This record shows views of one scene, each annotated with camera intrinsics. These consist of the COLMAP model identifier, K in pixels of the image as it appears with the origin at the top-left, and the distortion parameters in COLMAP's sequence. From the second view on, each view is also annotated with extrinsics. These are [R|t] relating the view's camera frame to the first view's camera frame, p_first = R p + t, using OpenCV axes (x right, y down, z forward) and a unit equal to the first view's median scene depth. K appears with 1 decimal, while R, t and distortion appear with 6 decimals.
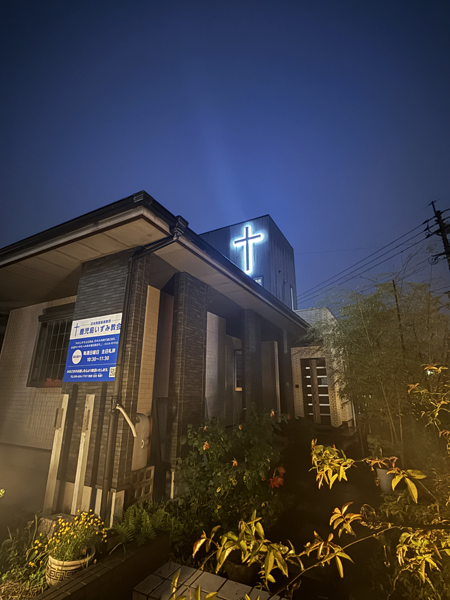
lens RADIAL K [[294.7, 0, 226.9], [0, 294.7, 300.6], [0, 0, 1]] dist [-0.003835, 0.000001]
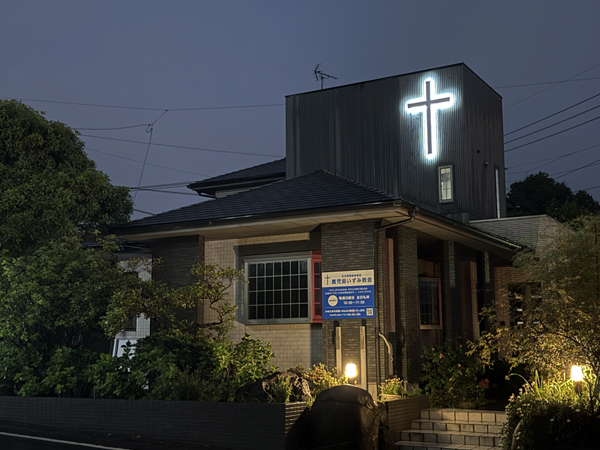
lens RADIAL K [[822.1, 0, 298.5], [0, 822.1, 225.3], [0, 0, 1]] dist [0.134470, 0.000000]
pose [[0.999669, -0.016274, -0.019950, -0.580886], [0.019179, 0.987671, 0.155365, -0.728176], [0.017176, -0.155697, 0.987656, -2.631507]]
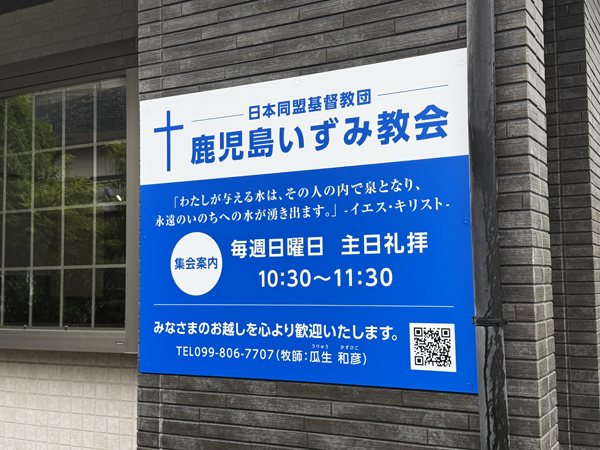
lens RADIAL K [[754.0, 0, 300.0], [0, 754.0, 224.7], [0, 0, 1]] dist [0.014759, 0.000000]
pose [[0.999865, -0.015856, -0.004404, -0.425153], [0.016443, 0.973300, 0.228949, 0.033793], [0.000656, -0.228990, 0.973429, 0.452618]]
